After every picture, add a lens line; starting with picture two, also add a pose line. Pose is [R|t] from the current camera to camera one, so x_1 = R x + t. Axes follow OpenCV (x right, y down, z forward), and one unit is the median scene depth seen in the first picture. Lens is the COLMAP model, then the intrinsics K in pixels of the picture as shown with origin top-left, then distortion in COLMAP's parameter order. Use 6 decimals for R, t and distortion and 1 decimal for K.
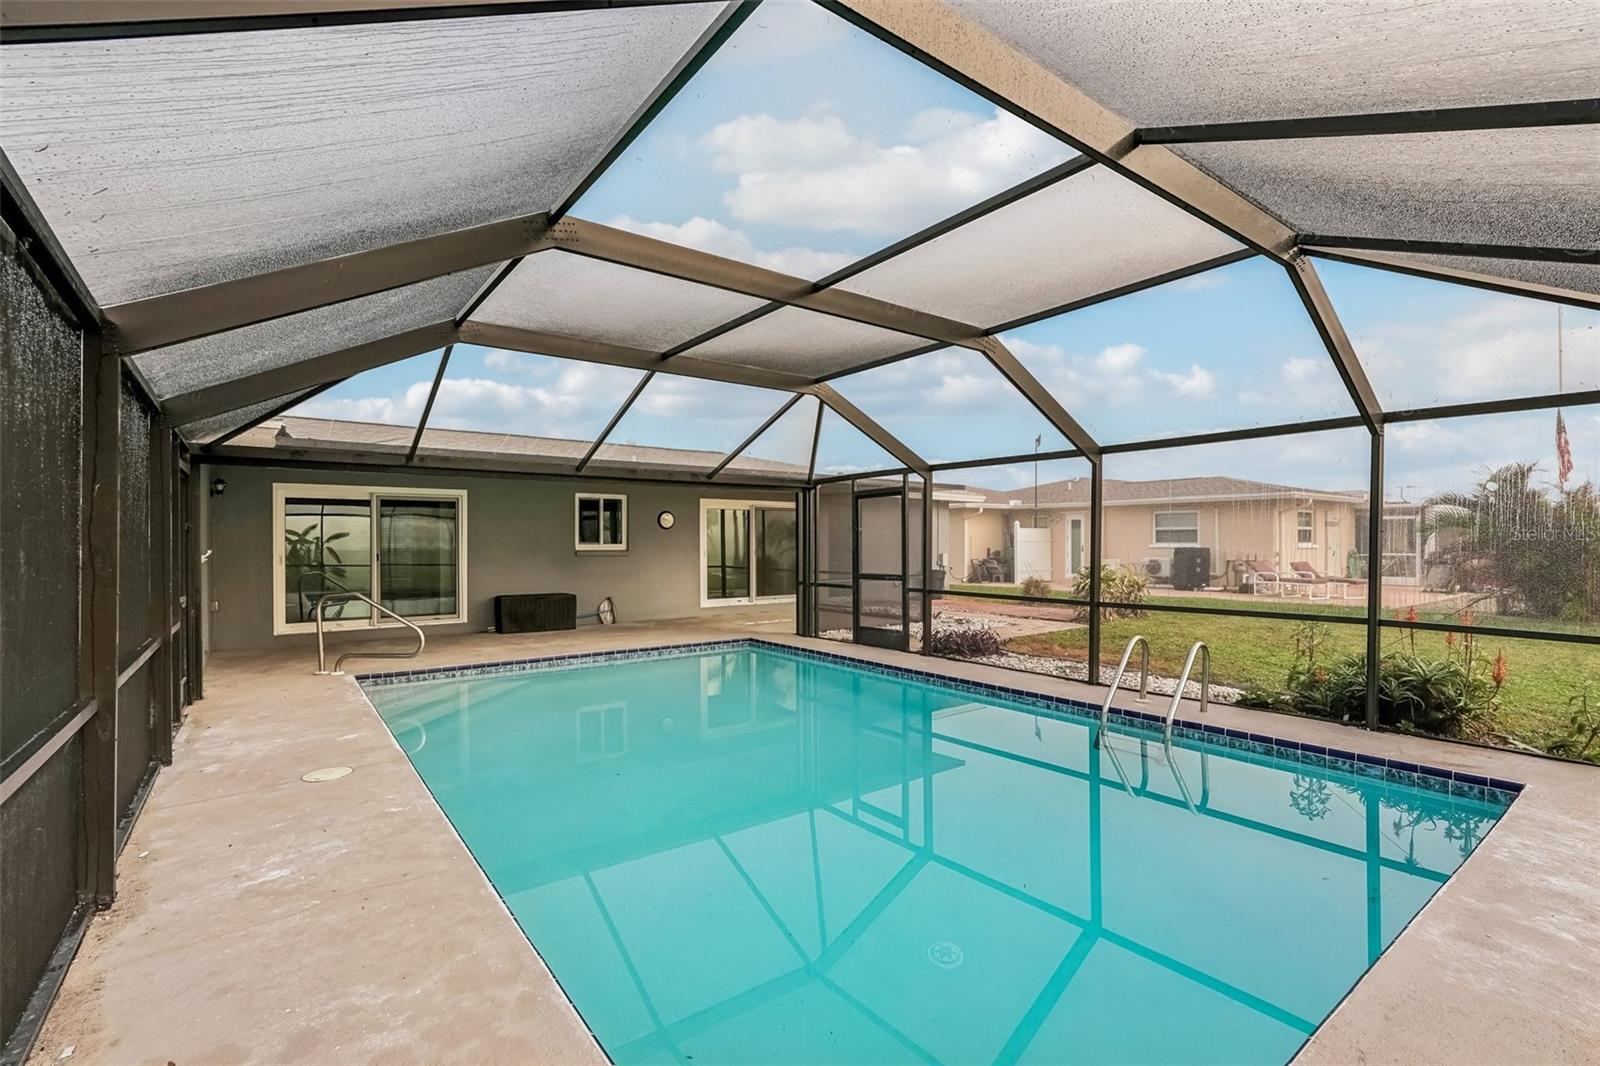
lens RADIAL K [[722.5, 0, 798.0], [0, 722.5, 531.0], [0, 0, 1]] dist [-0.009539, 0.003698]
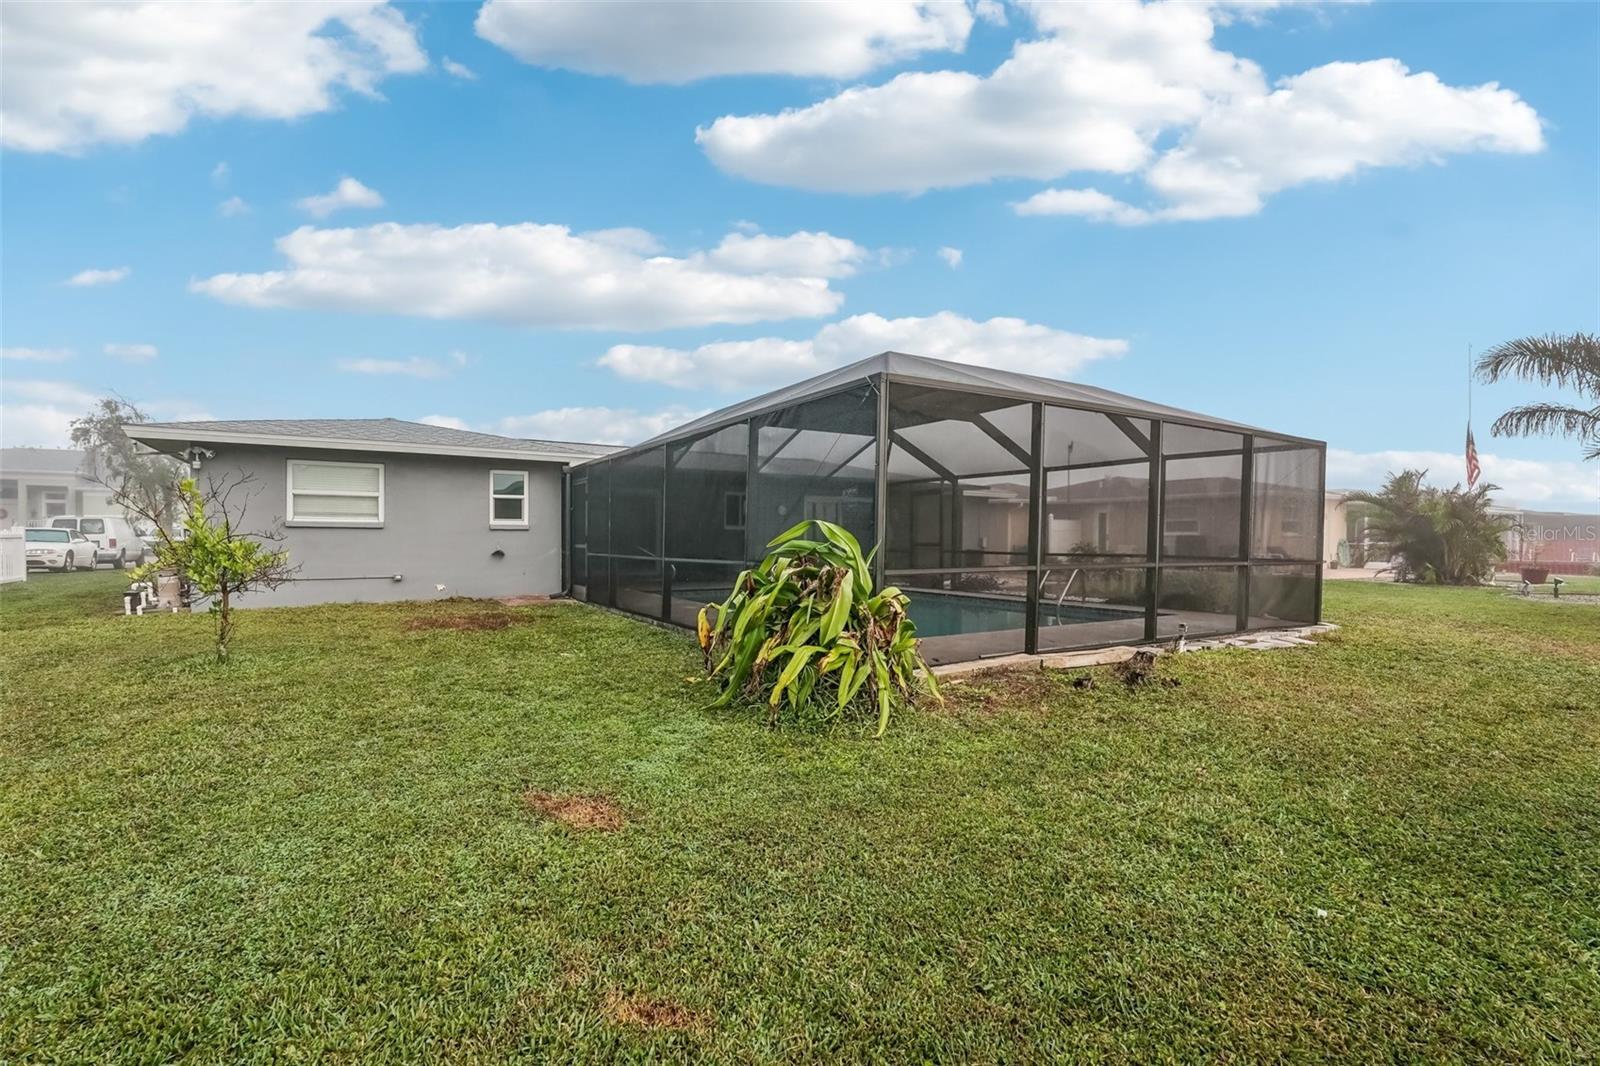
lens RADIAL K [[722.5, 0, 798.0], [0, 722.5, 531.0], [0, 0, 1]] dist [-0.009539, 0.003698]
pose [[0.995675, 0.006314, -0.092689, -0.017988], [-0.005766, 0.999964, 0.006180, 0.020723], [0.092725, -0.005619, 0.995676, -0.508121]]
